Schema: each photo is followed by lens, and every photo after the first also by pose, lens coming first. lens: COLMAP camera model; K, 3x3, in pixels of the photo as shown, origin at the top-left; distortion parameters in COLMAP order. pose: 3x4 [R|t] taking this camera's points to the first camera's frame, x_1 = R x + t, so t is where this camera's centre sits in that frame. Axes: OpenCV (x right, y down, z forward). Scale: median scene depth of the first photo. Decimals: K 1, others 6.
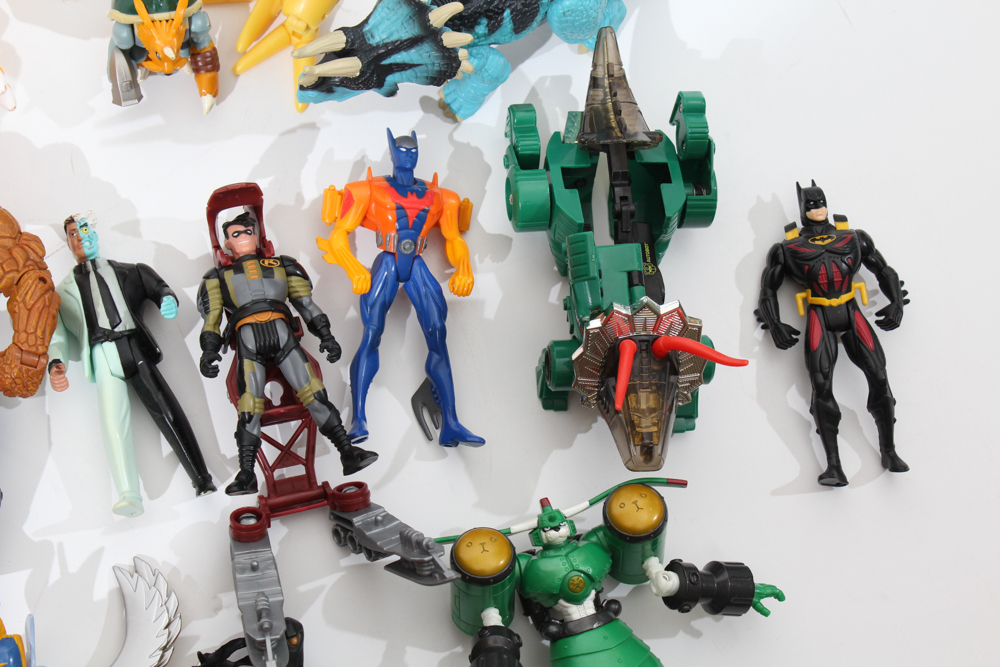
lens RADIAL K [[2087.2, 0, 498.1], [0, 2087.2, 328.7], [0, 0, 1]] dist [0.038406, 0.000000]
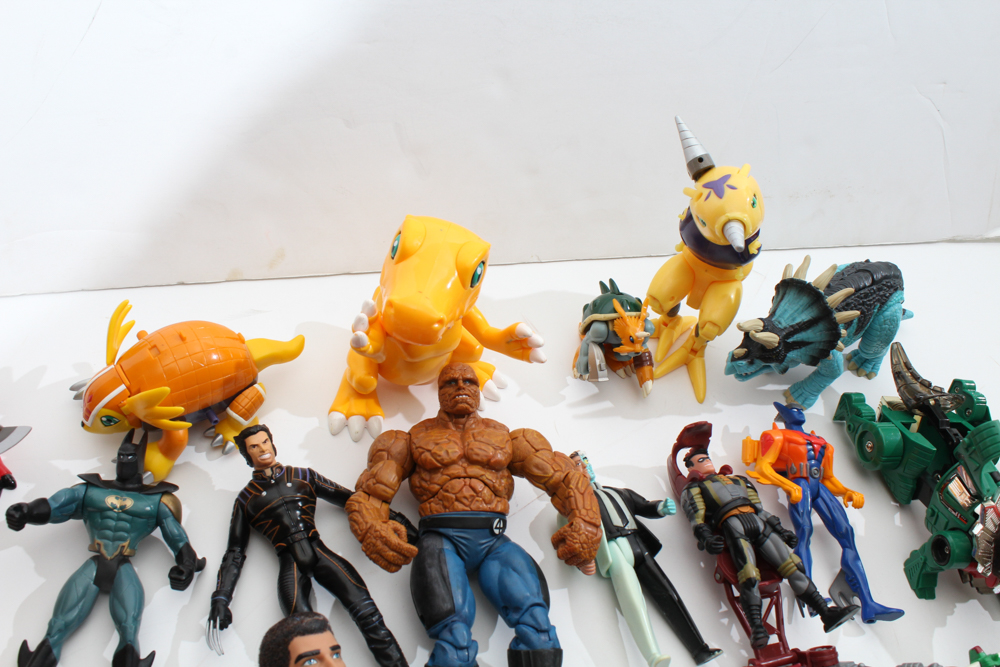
lens RADIAL K [[966.5, 0, 493.9], [0, 966.5, 328.3], [0, 0, 1]] dist [-0.093796, 0.000000]
pose [[0.995801, 0.000239, 0.091543, -0.312979], [0.042531, 0.884304, -0.464970, 0.159455], [-0.081063, 0.466911, 0.880581, 0.434131]]
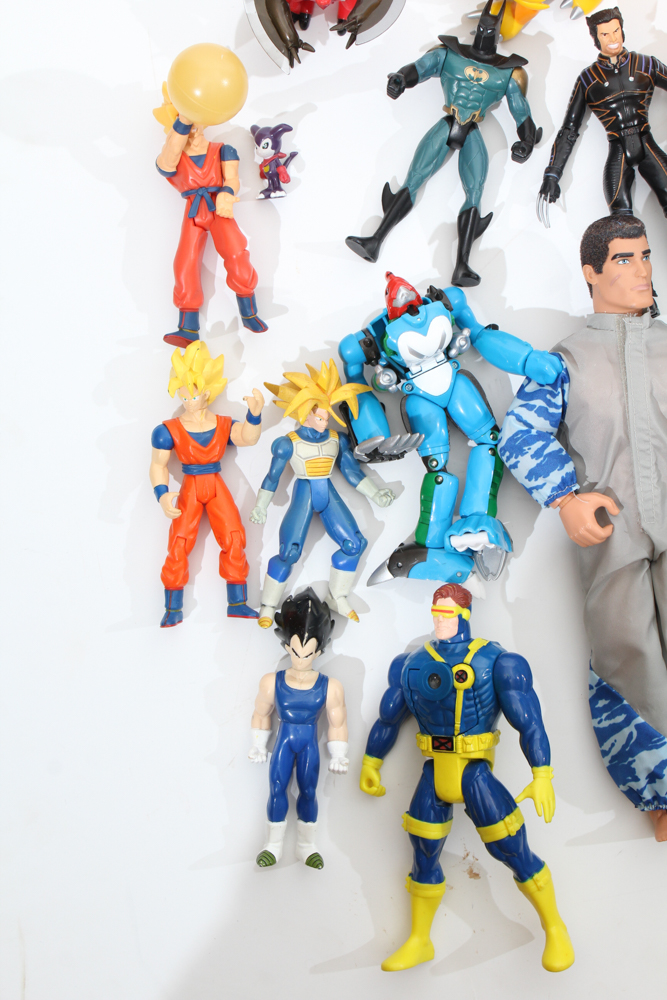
lens RADIAL K [[1806.2, 0, 330.4], [0, 1806.2, 505.1], [0, 0, 1]] dist [0.025124, 0.000000]
pose [[0.963939, 0.213116, -0.159383, -0.325114], [-0.185388, 0.967430, 0.172365, 0.074268], [0.190926, -0.136601, 0.972053, -0.148684]]
